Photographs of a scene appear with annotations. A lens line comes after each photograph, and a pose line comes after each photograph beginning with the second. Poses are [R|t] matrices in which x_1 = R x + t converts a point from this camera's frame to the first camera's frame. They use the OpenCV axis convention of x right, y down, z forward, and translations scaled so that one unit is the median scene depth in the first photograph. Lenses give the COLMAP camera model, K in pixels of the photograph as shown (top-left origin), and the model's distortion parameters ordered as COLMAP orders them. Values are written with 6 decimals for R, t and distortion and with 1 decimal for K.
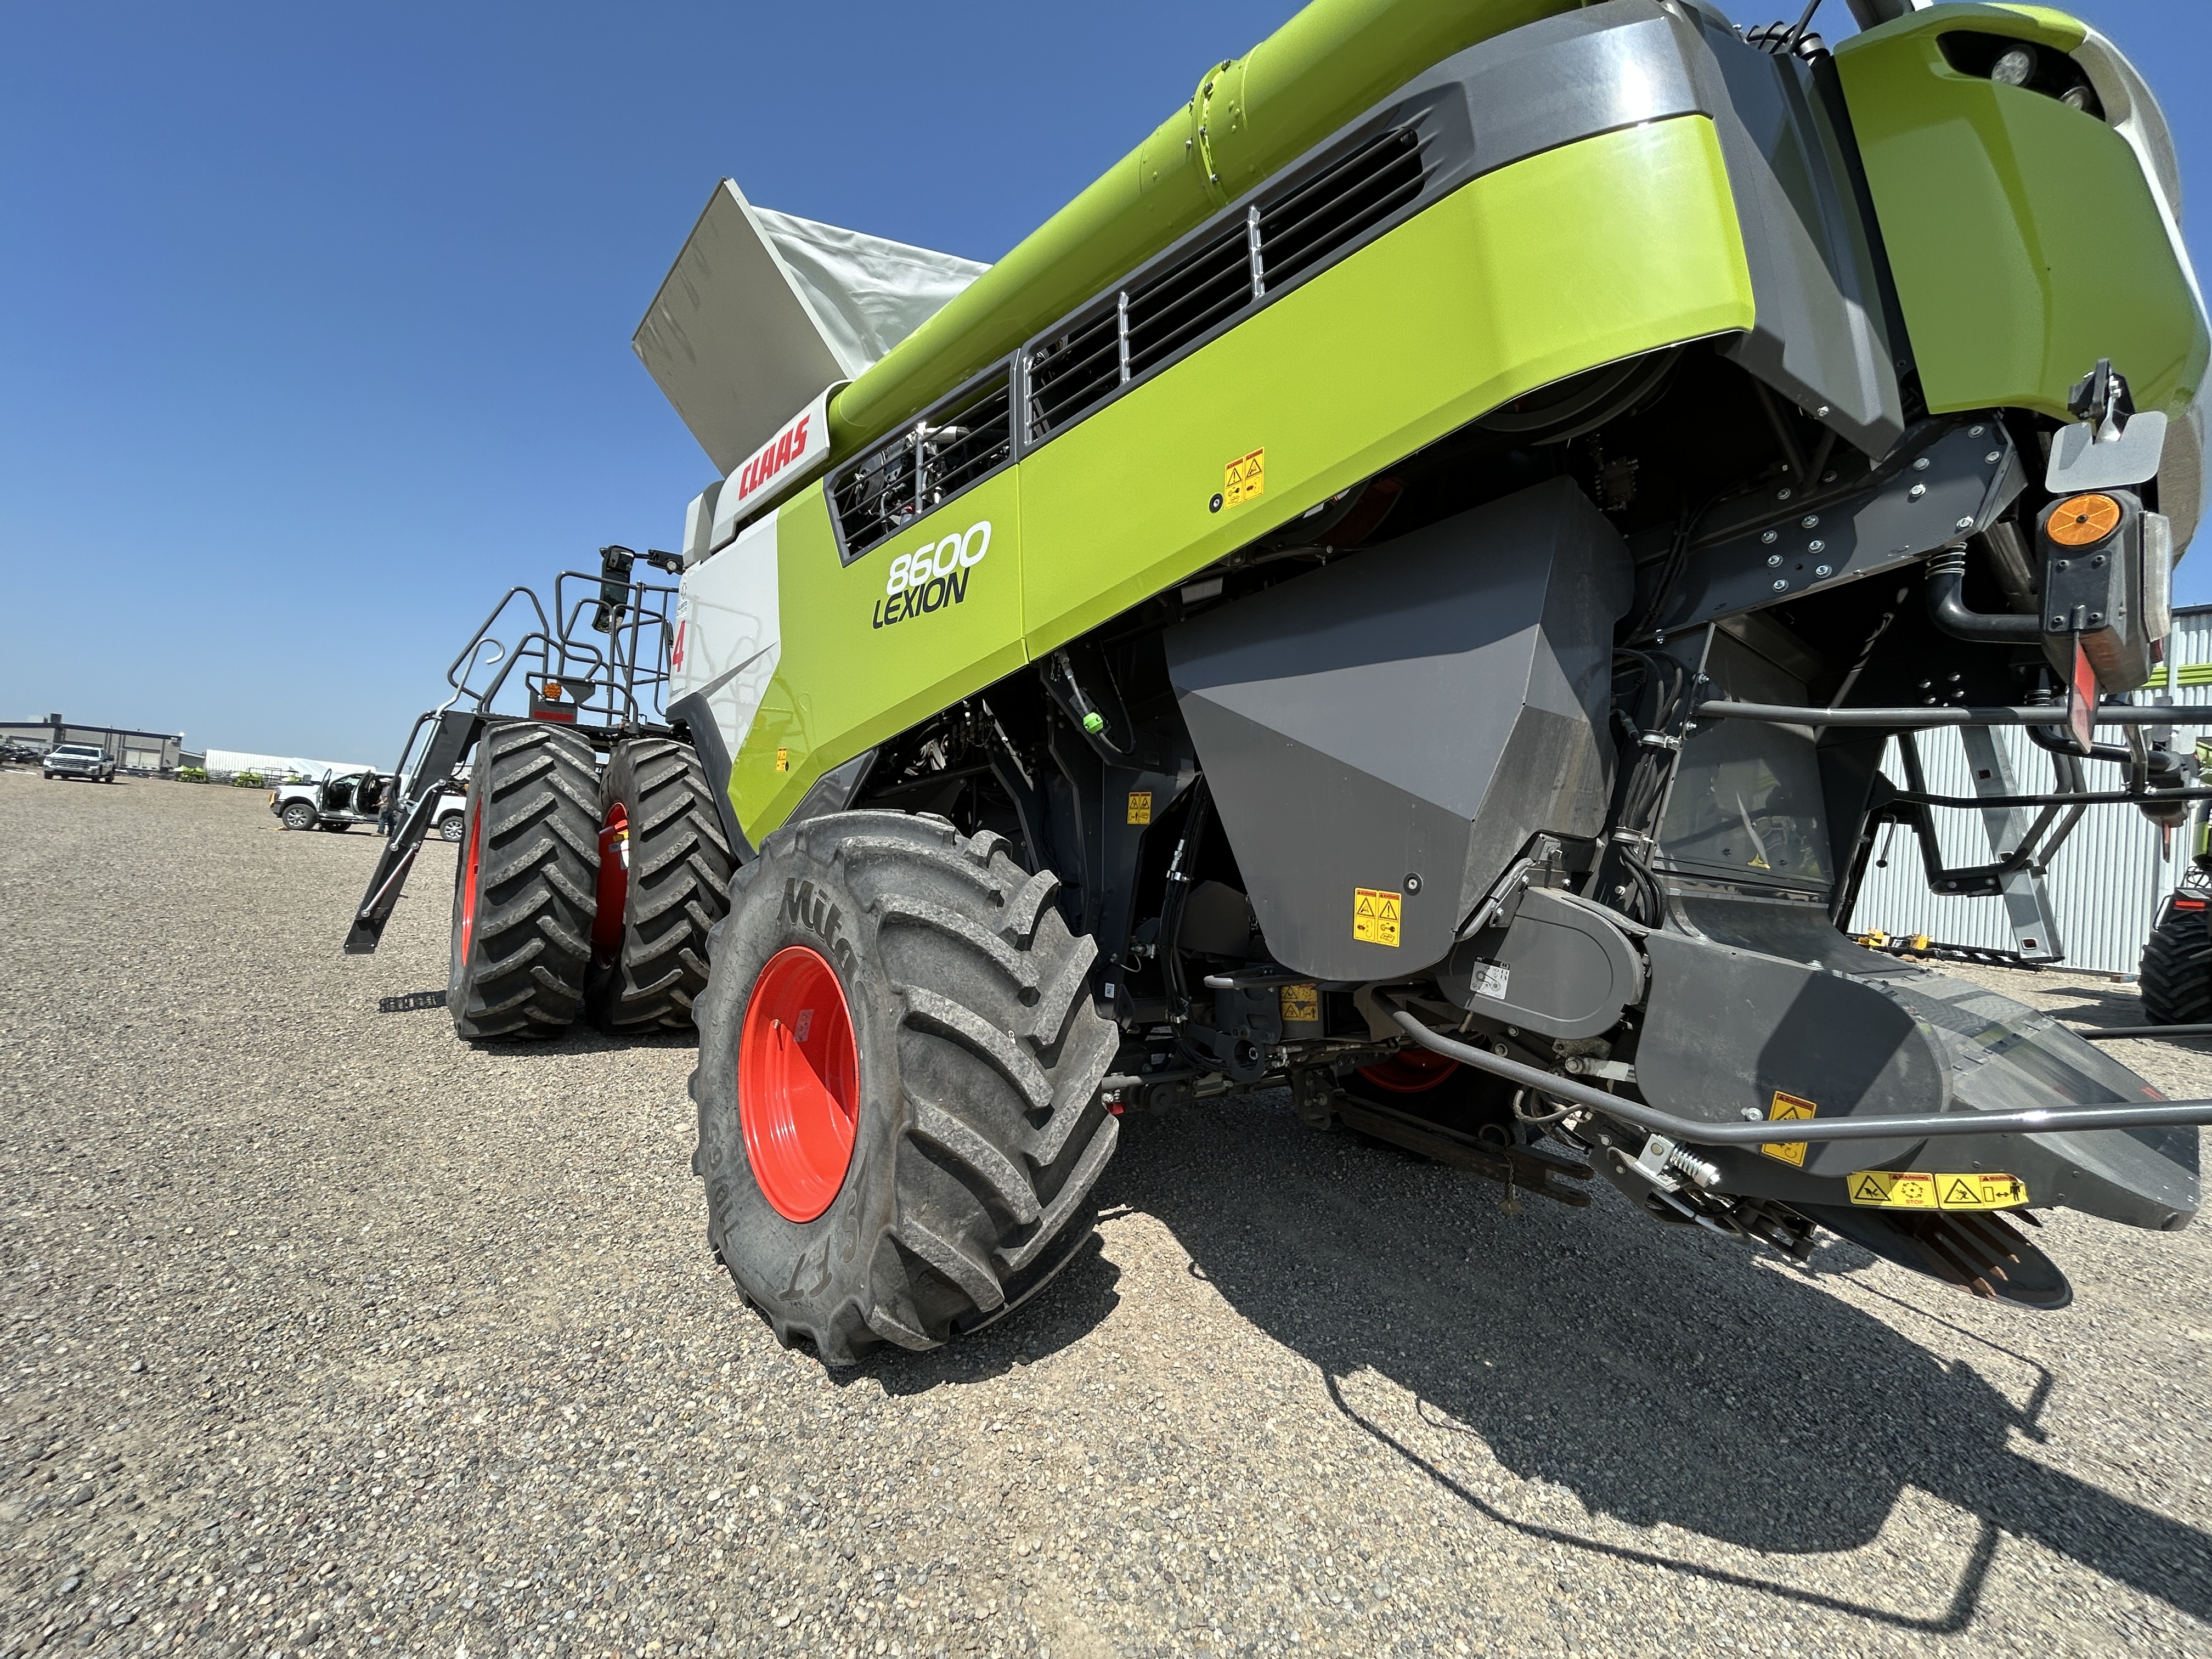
lens RADIAL K [[891.9, 0, 1109.2], [0, 891.9, 853.8], [0, 0, 1]] dist [0.000581, 0.000154]
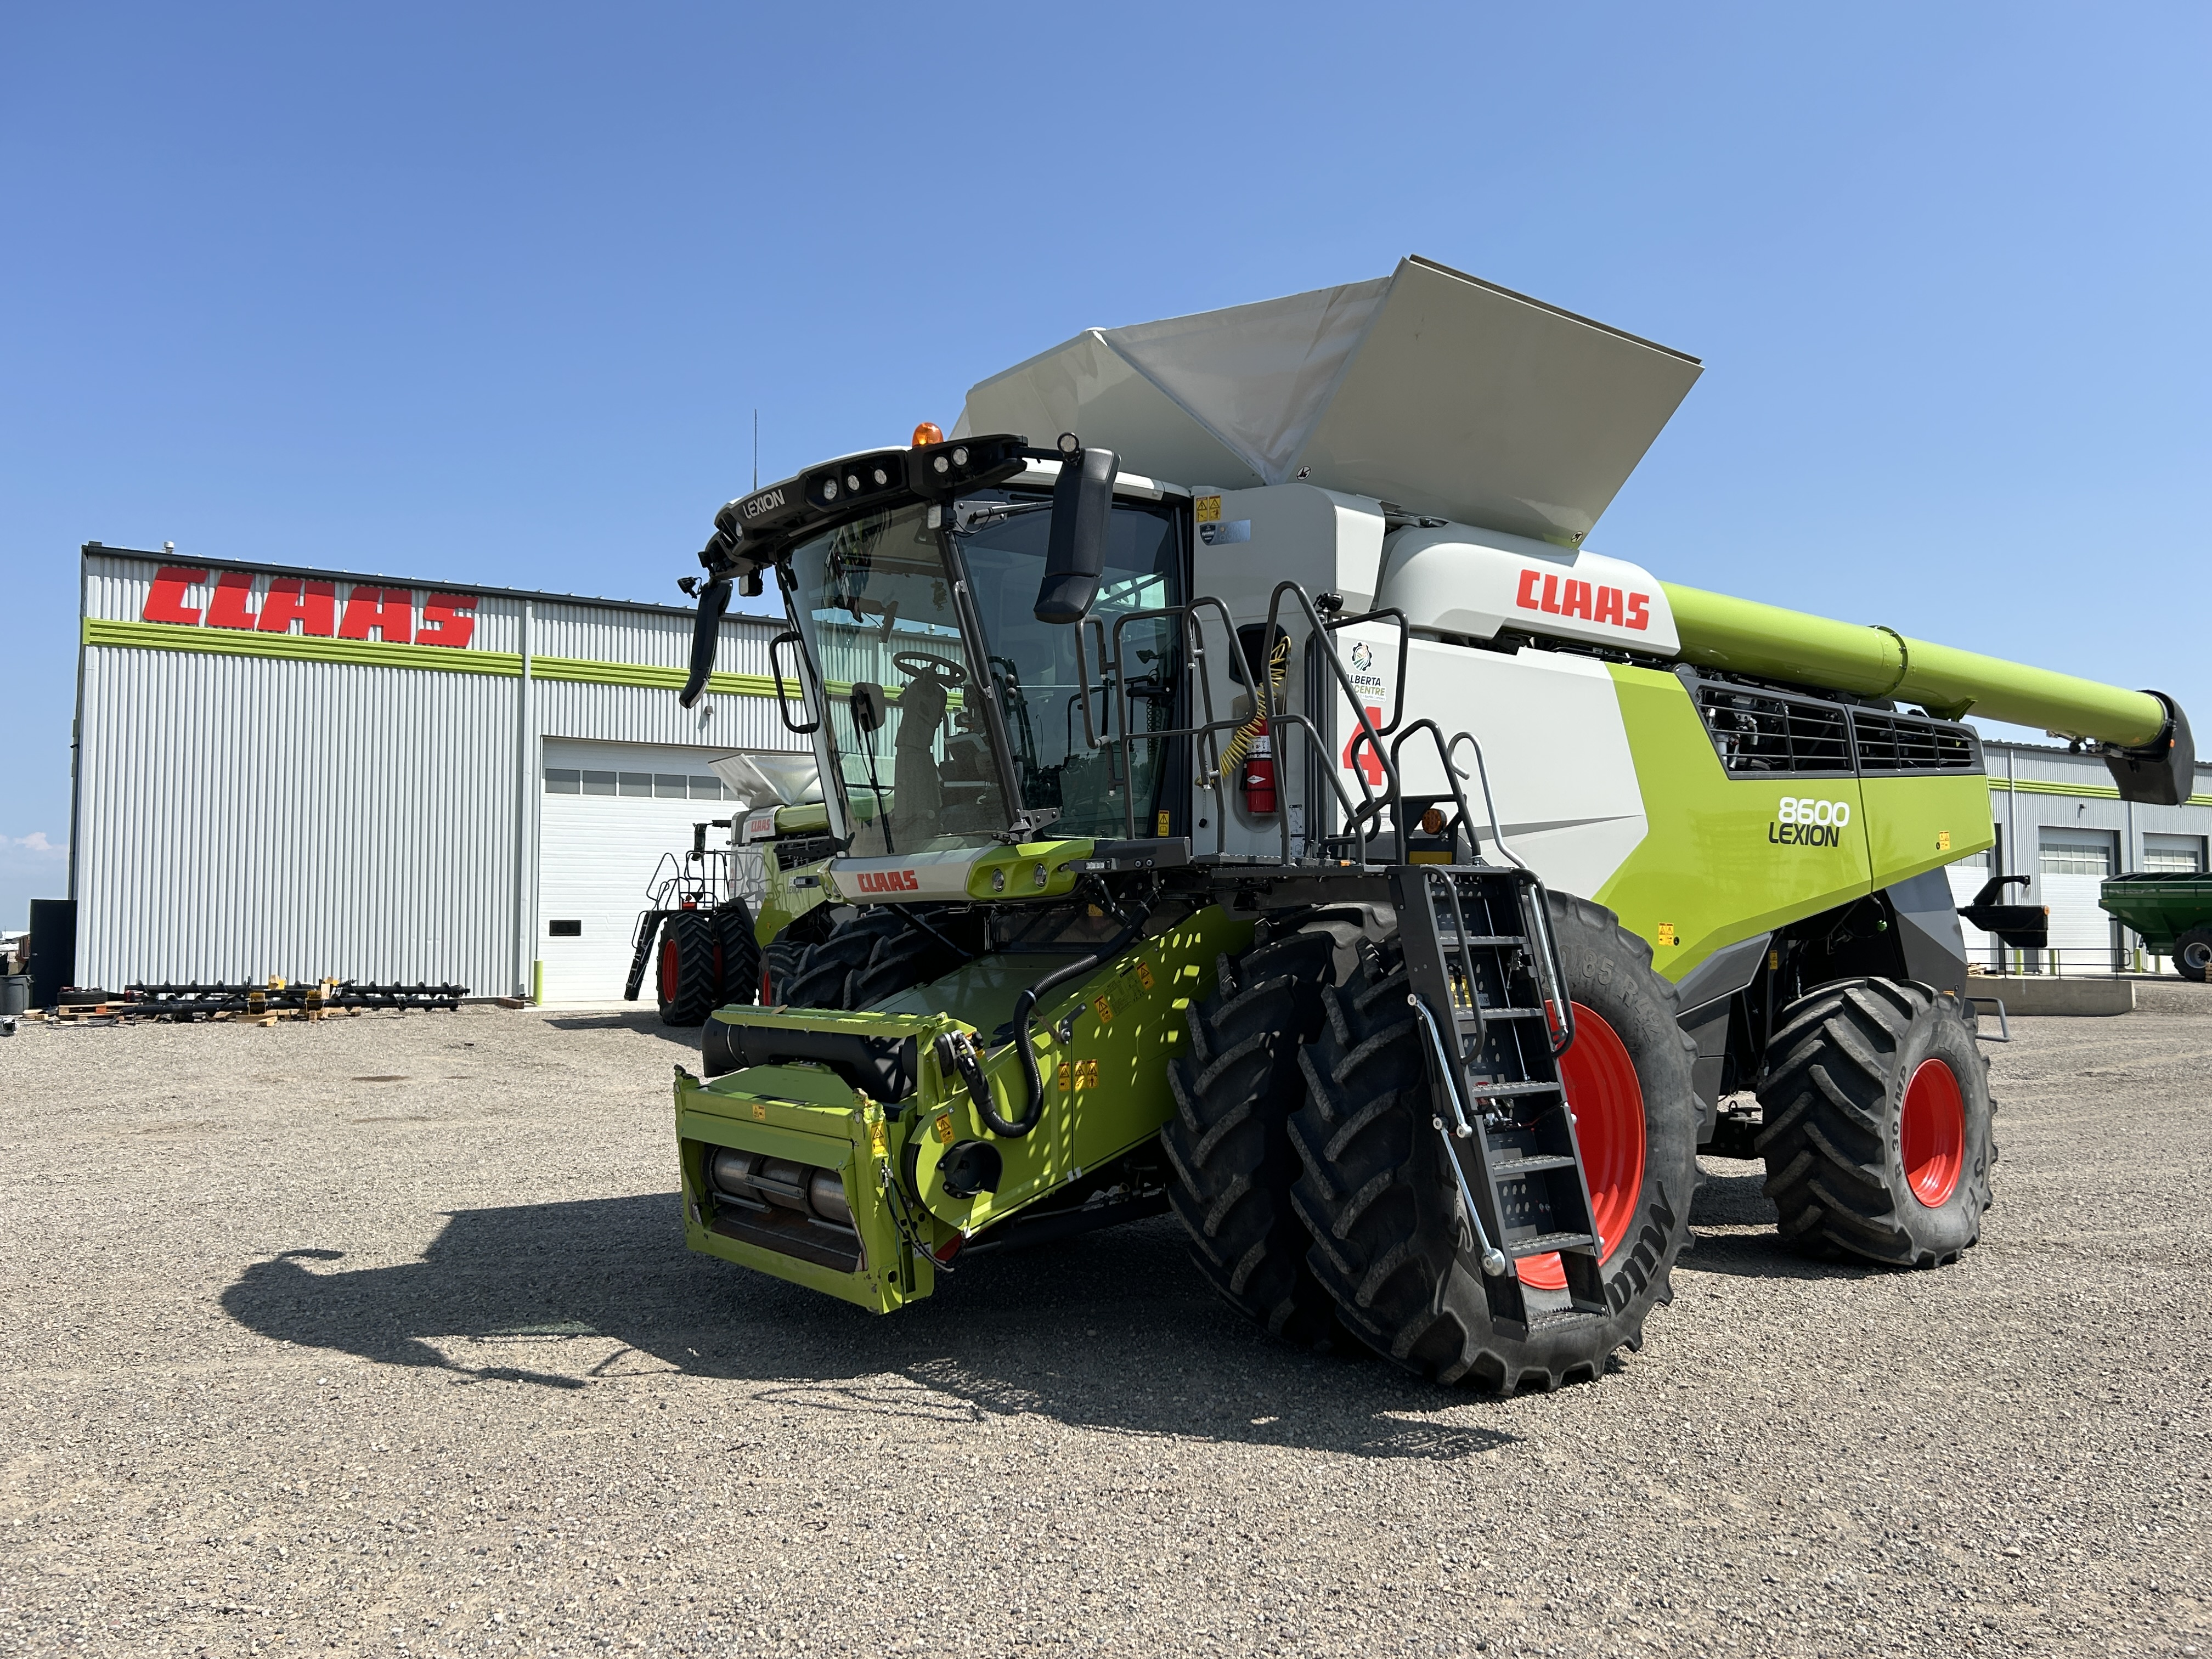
lens RADIAL K [[1689.5, 0, 1094.9], [0, 1689.5, 880.0], [0, 0, 1]] dist [0.054949, -0.009045]
pose [[0.034040, -0.048809, 0.998228, -2.282829], [0.005772, 0.998800, 0.048641, -0.259077], [-0.999404, 0.004106, 0.034281, 1.532723]]
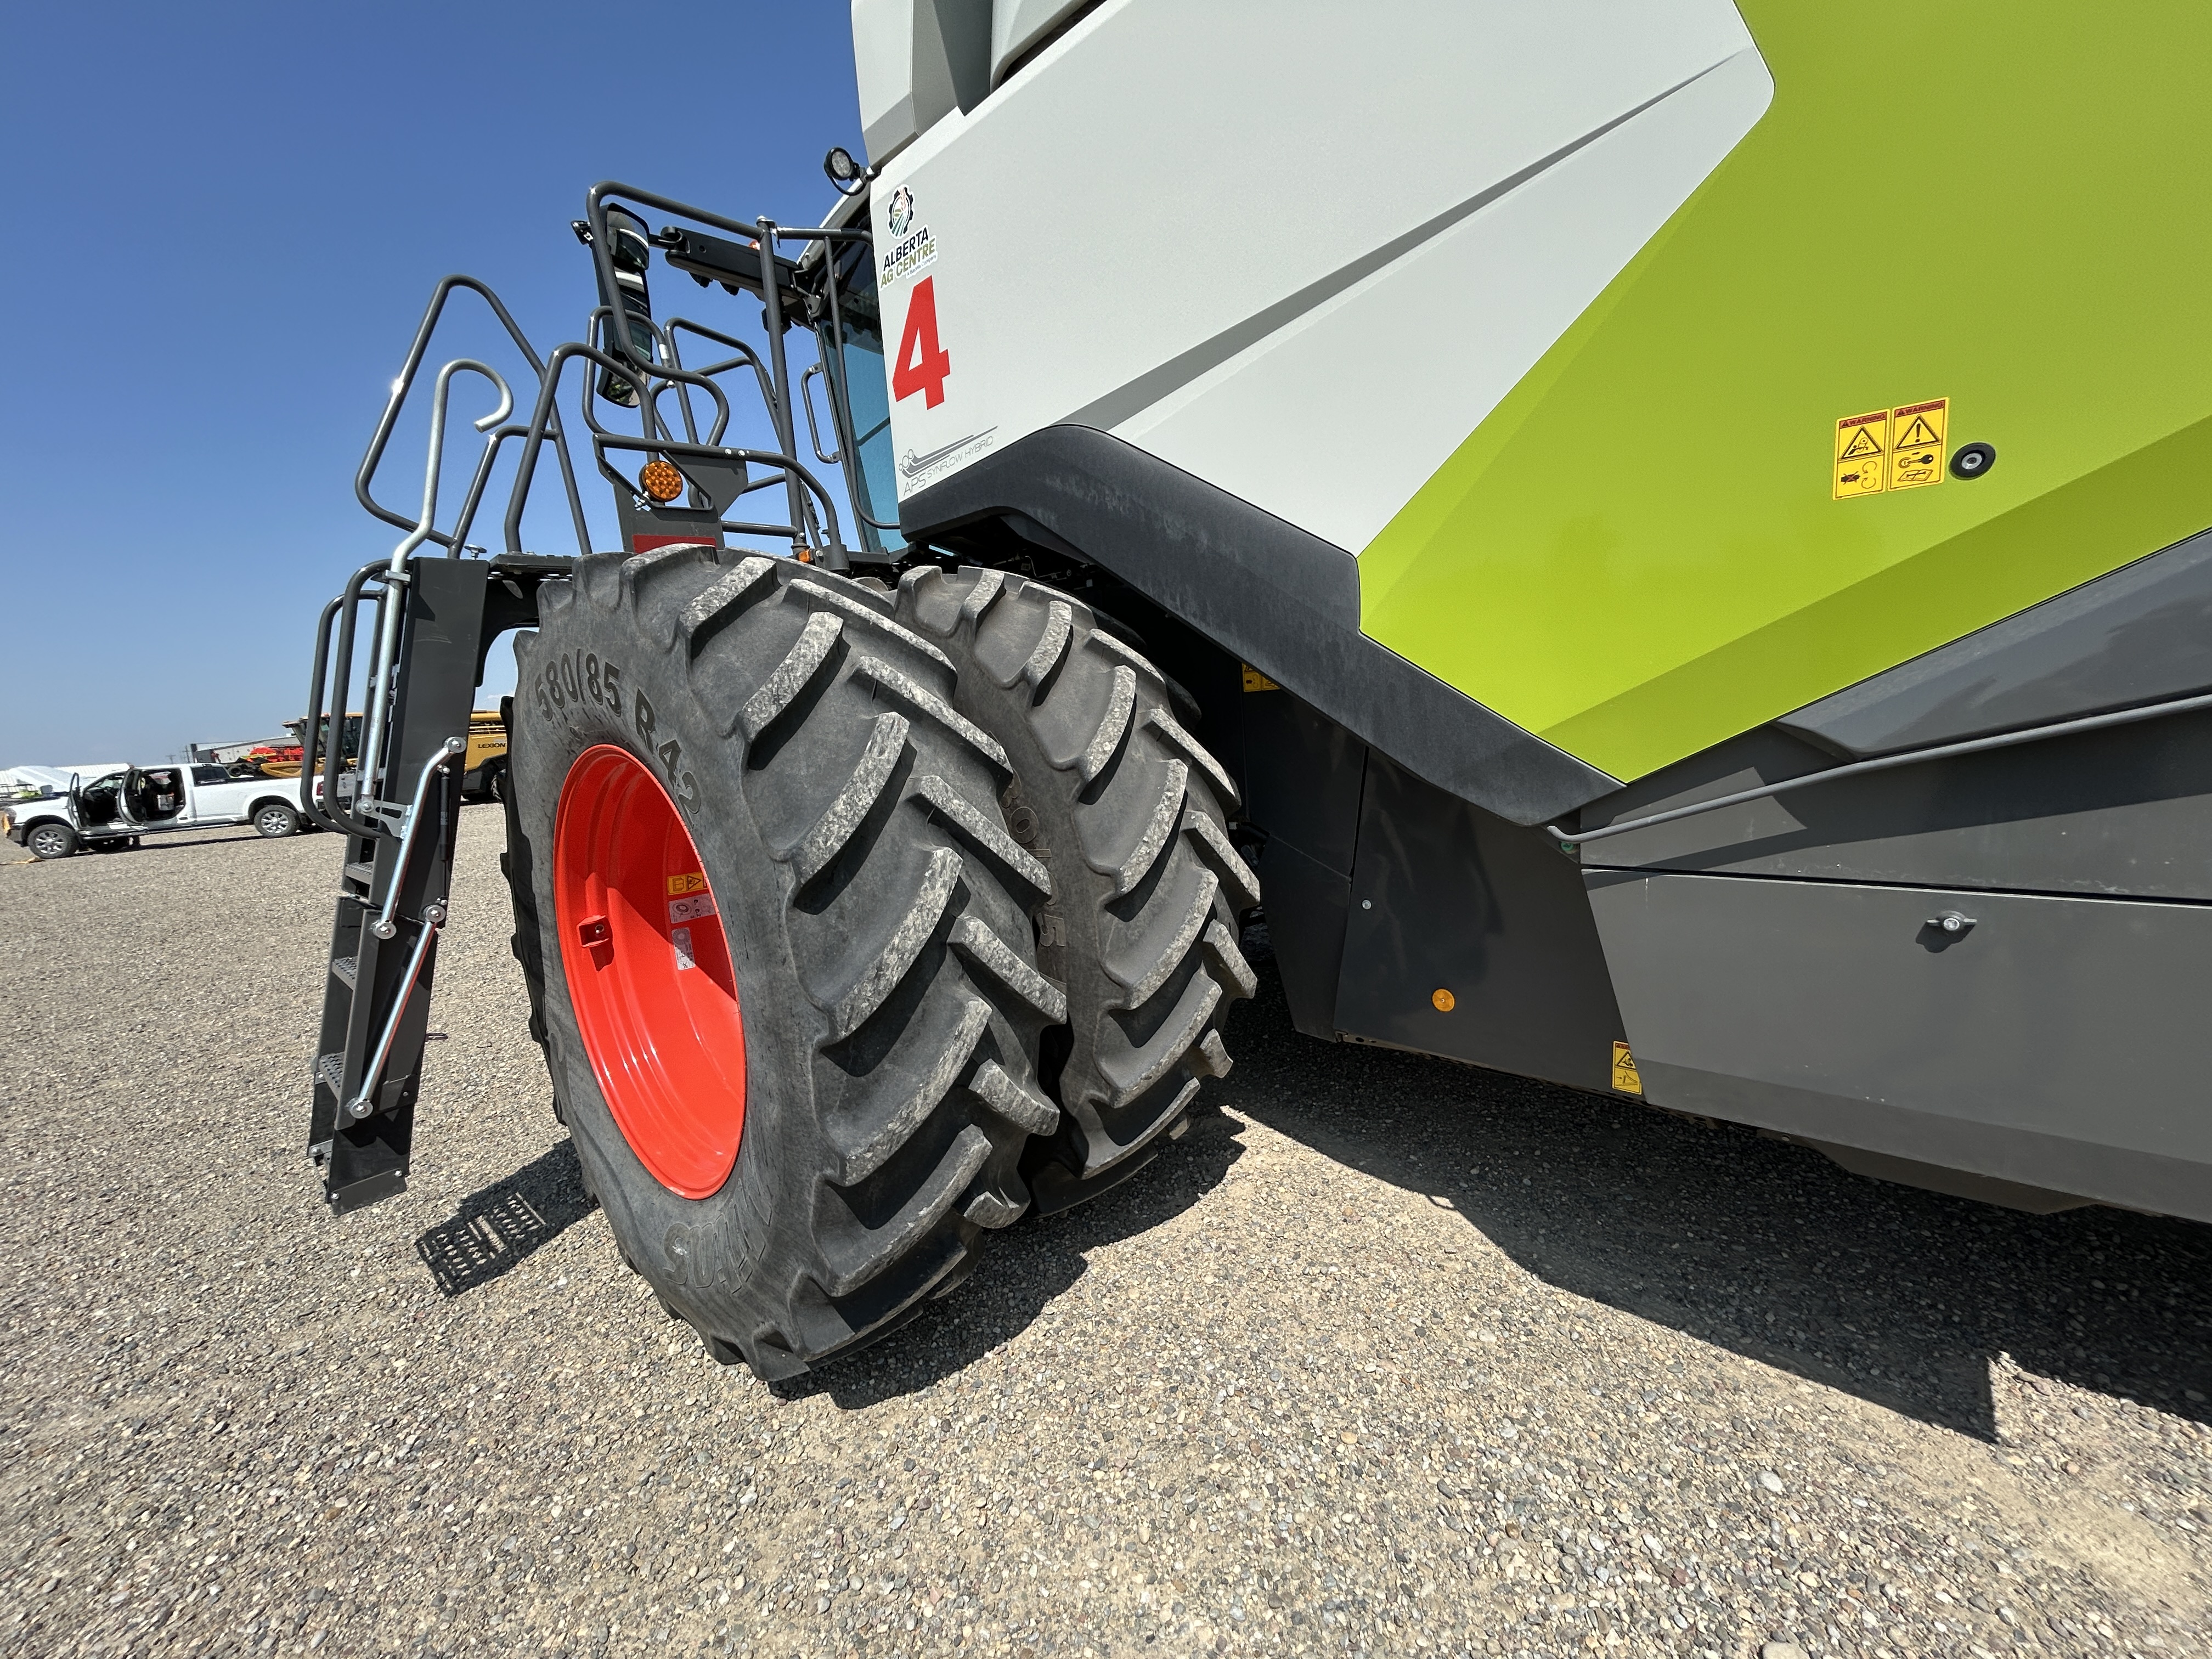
lens RADIAL K [[891.6, 0, 1103.3], [0, 891.6, 826.2], [0, 0, 1]] dist [-0.000485, 0.000184]
pose [[0.976201, -0.183058, 0.116279, -0.643309], [0.166405, 0.976115, 0.139671, -0.064753], [-0.139069, -0.116998, 0.983347, 0.699474]]
